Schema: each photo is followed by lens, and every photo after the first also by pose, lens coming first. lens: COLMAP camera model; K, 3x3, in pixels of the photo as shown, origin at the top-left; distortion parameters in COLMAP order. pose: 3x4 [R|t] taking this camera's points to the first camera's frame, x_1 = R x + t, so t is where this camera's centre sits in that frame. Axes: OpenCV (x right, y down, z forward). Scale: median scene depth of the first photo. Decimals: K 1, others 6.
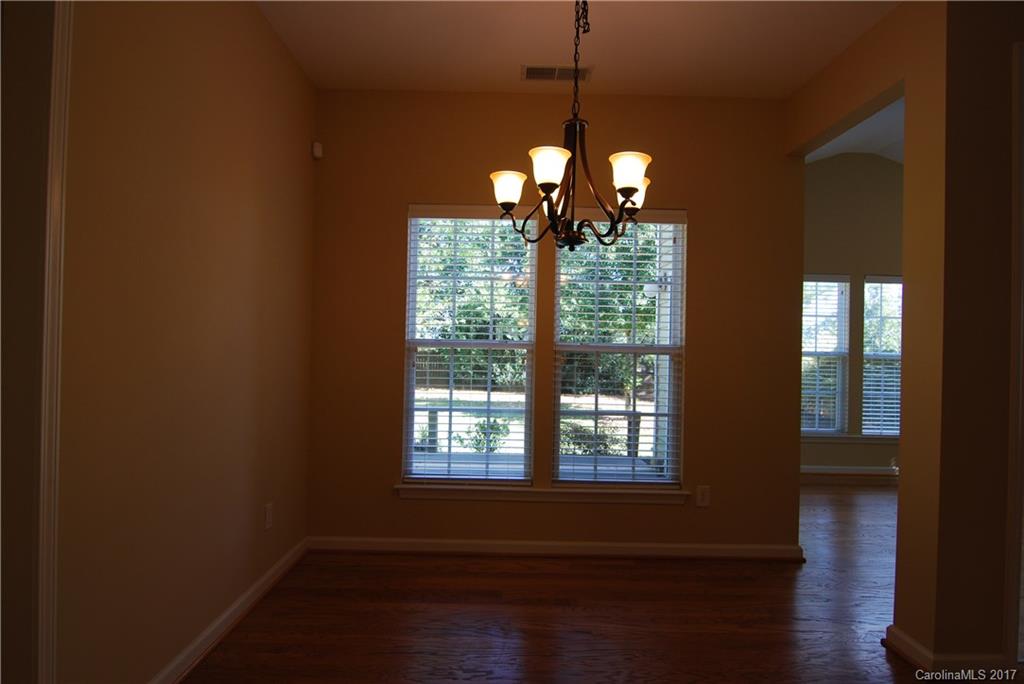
lens RADIAL K [[561.3, 0, 508.4], [0, 561.3, 348.9], [0, 0, 1]] dist [0.000545, -0.000275]
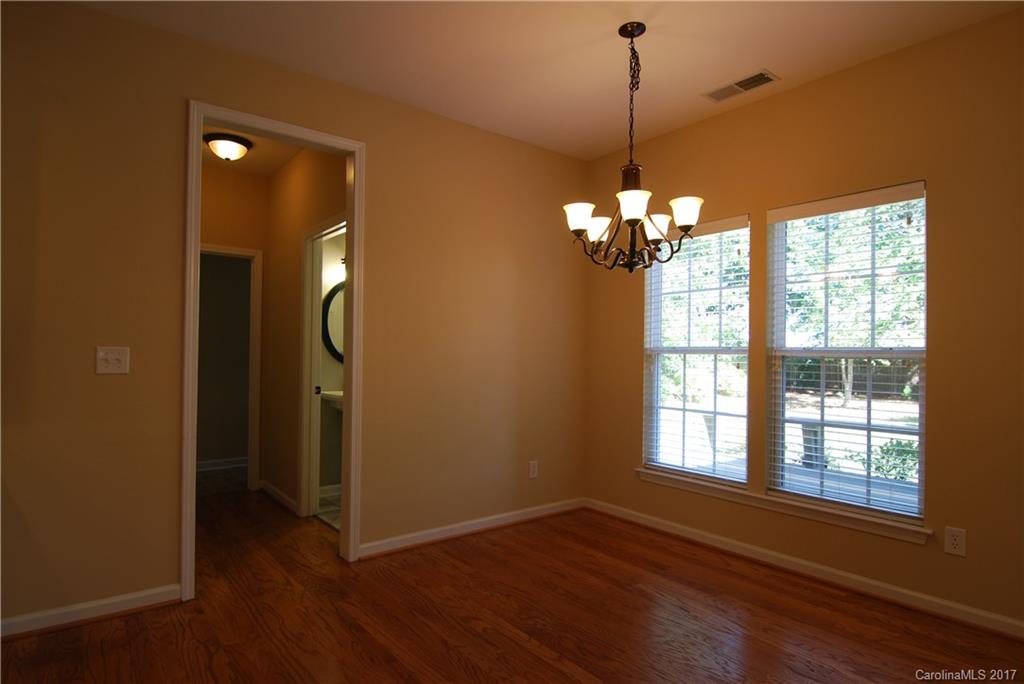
lens RADIAL K [[567.4, 0, 511.1], [0, 567.4, 351.9], [0, 0, 1]] dist [0.035308, -0.000573]
pose [[0.619382, -0.018519, -0.784872, 0.602035], [0.002475, 0.999763, -0.021636, 0.016769], [0.785086, 0.011459, 0.619281, 0.019950]]
